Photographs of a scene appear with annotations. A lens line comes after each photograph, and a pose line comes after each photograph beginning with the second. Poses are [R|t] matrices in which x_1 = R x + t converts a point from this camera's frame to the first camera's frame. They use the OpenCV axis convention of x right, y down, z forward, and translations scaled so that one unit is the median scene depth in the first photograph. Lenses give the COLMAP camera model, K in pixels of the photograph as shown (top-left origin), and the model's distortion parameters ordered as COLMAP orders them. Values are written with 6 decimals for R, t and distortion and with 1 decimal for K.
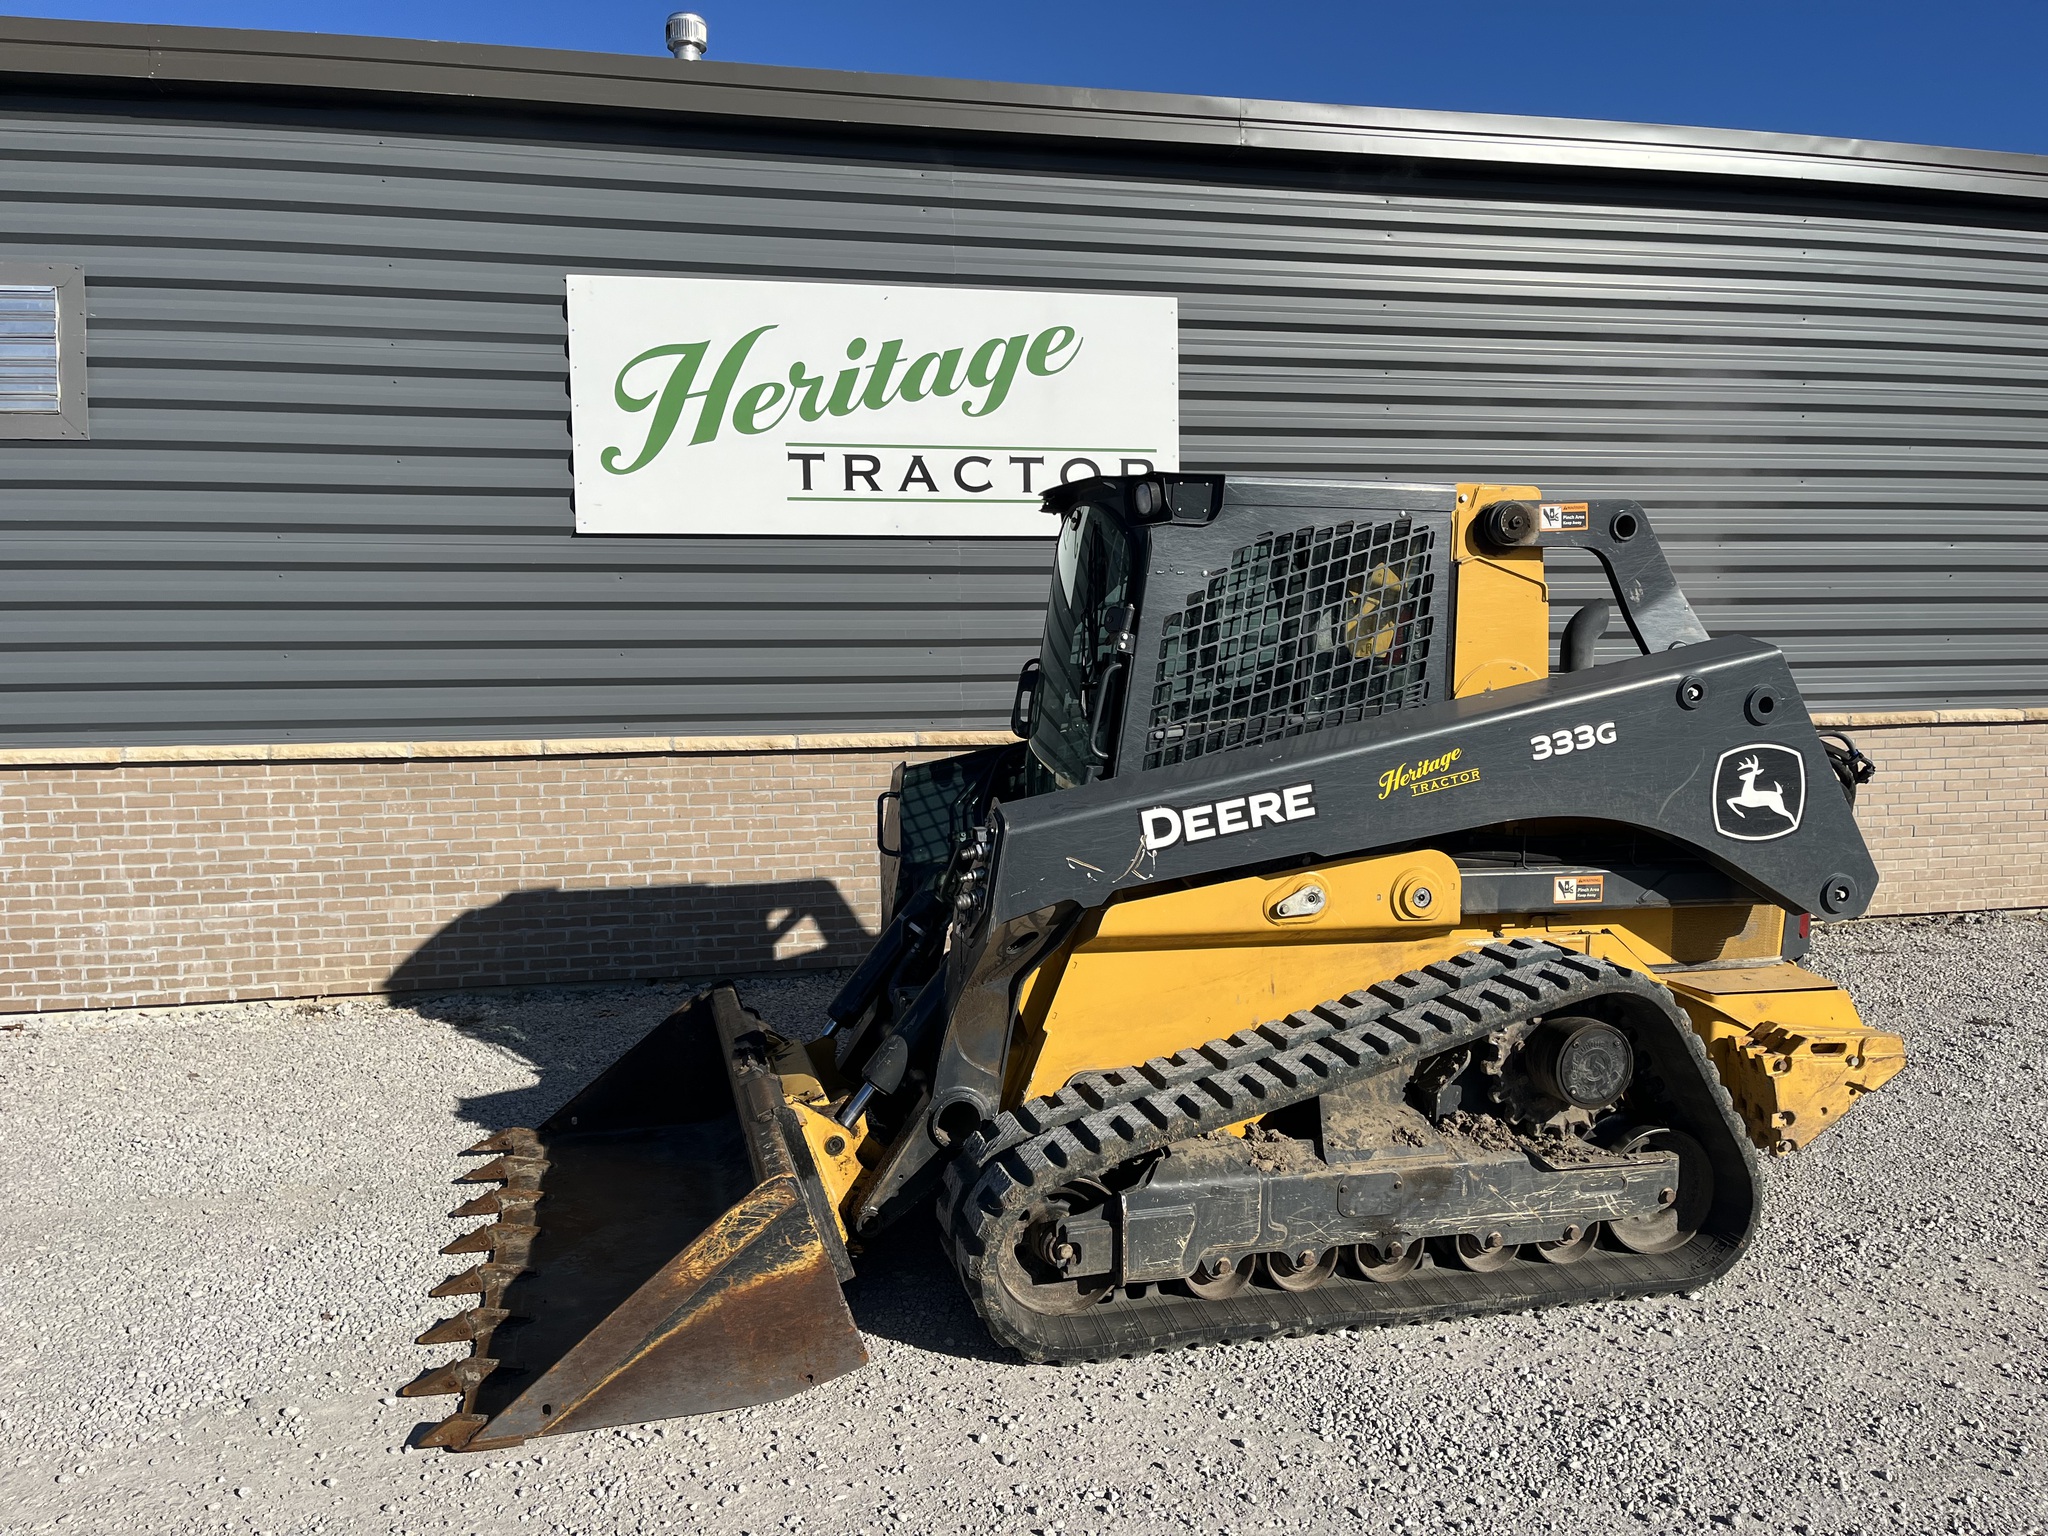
lens RADIAL K [[1553.4, 0, 1024.0], [0, 1553.4, 768.0], [0, 0, 1]] dist [0.059623, -0.079181]
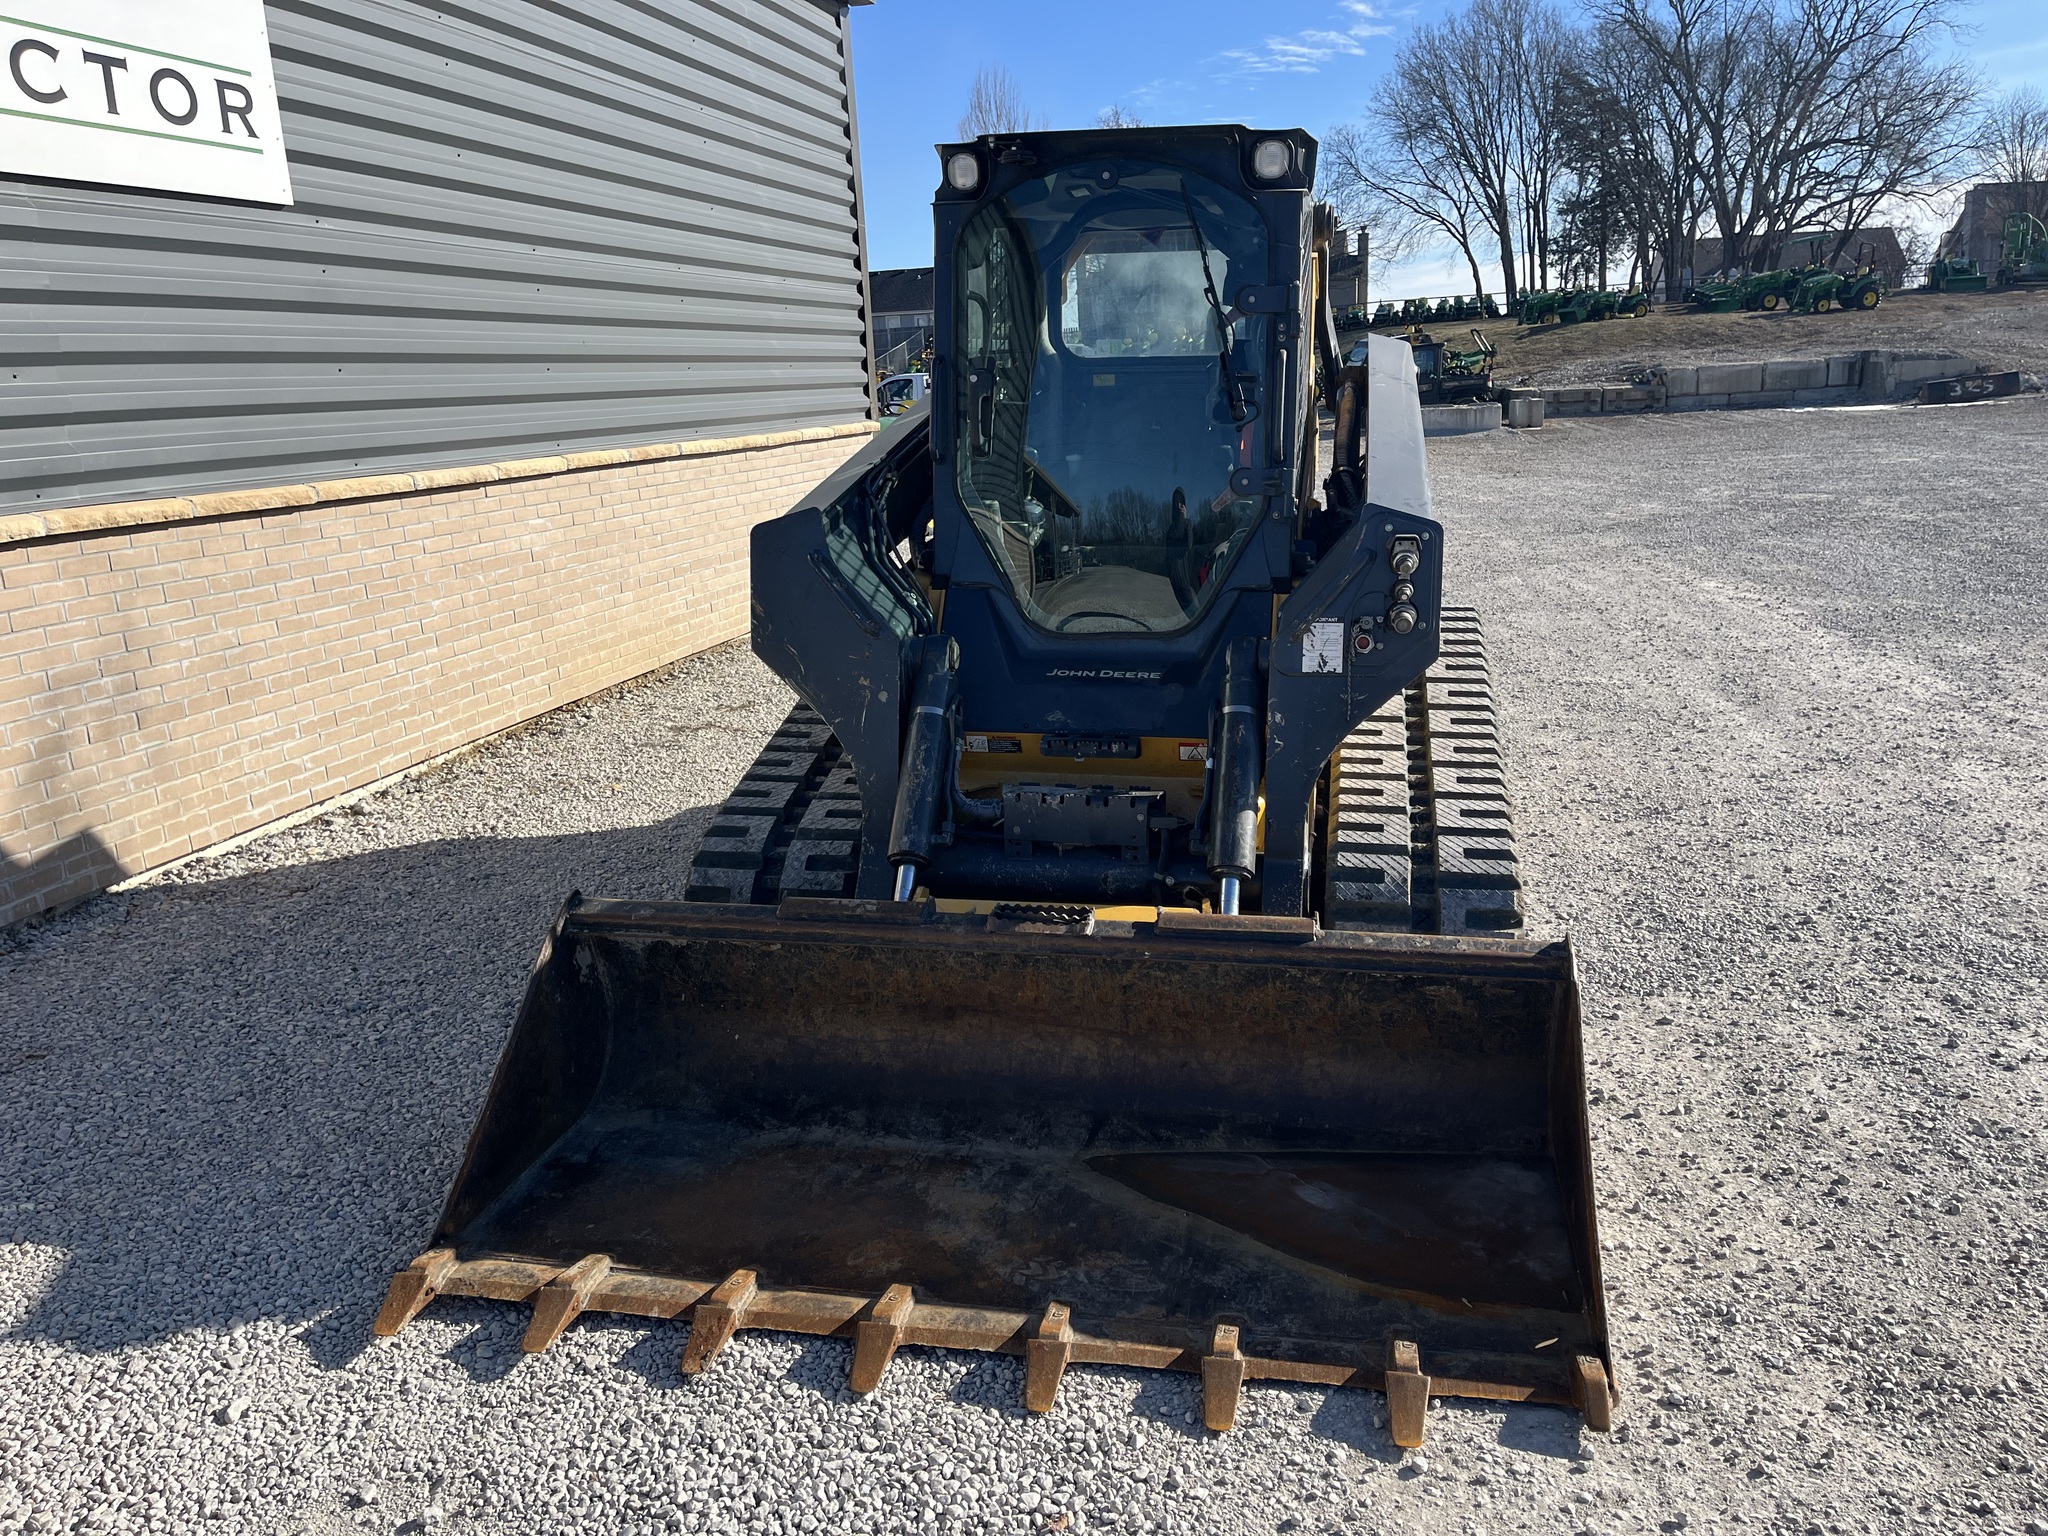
lens RADIAL K [[1539.1, 0, 1041.6], [0, 1539.1, 778.9], [0, 0, 1]] dist [0.085173, -0.120122]
pose [[0.431323, -0.231314, 0.872041, -0.788508], [0.092575, 0.972819, 0.212257, -0.027618], [-0.897436, -0.010822, 0.441013, 0.689190]]
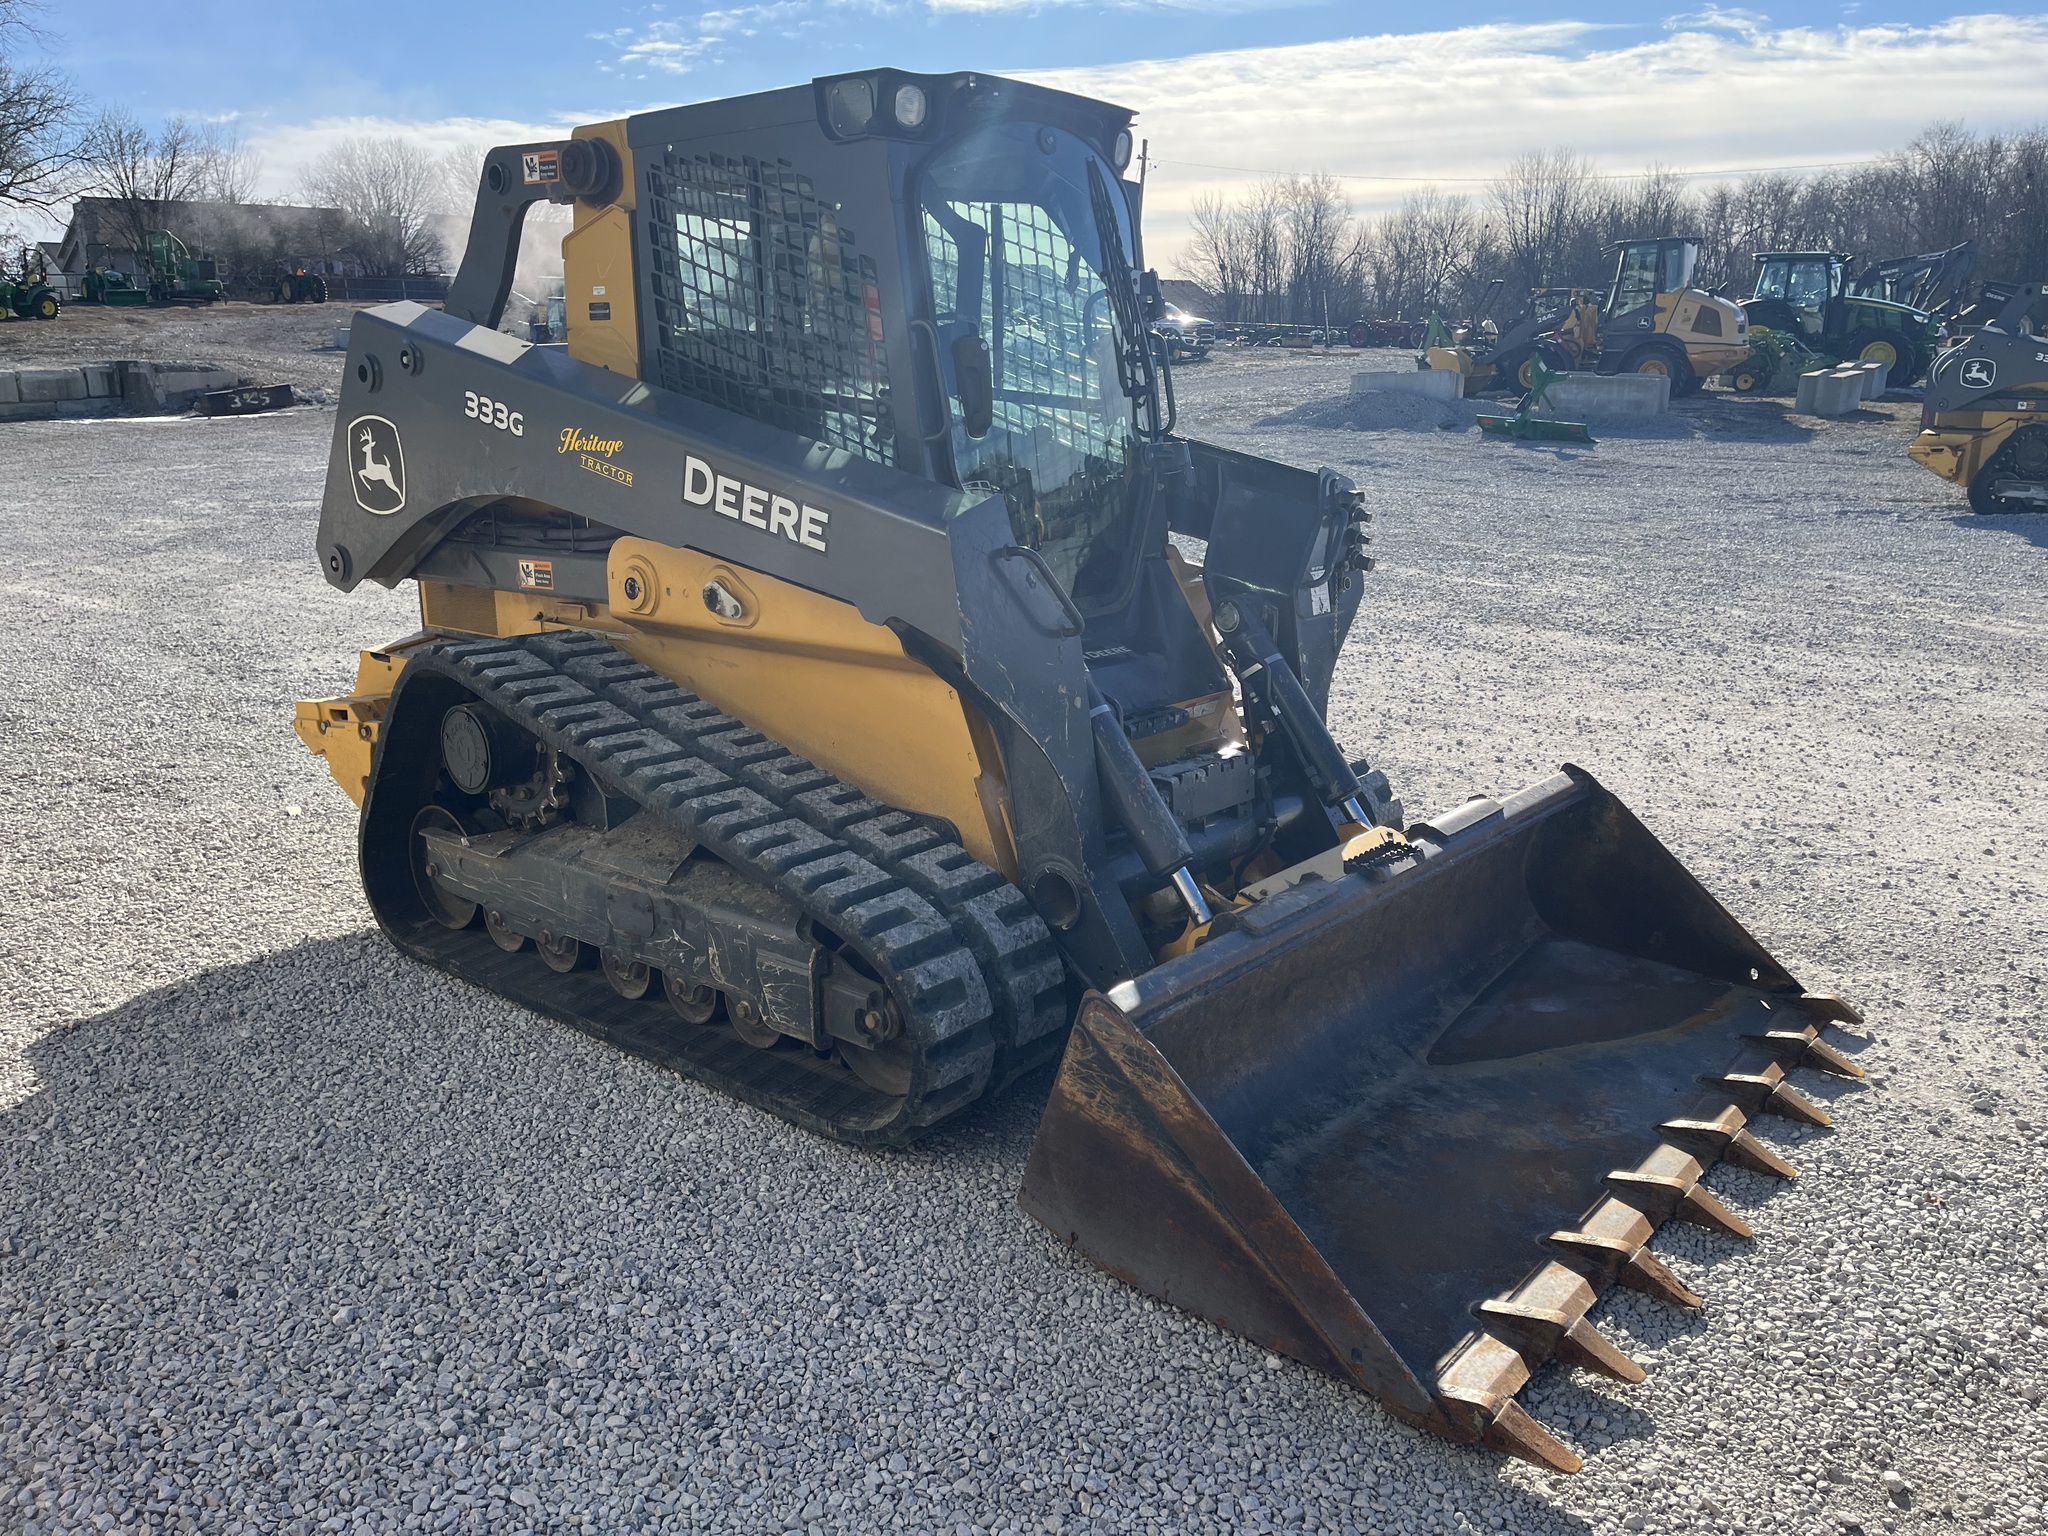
lens RADIAL K [[1555.5, 0, 1045.2], [0, 1555.5, 769.2], [0, 0, 1]] dist [0.072357, -0.102116]
pose [[-0.593038, -0.195010, 0.781203, -0.672345], [0.062370, 0.956186, 0.286037, -0.085702], [-0.802755, 0.218355, -0.554892, 1.559310]]
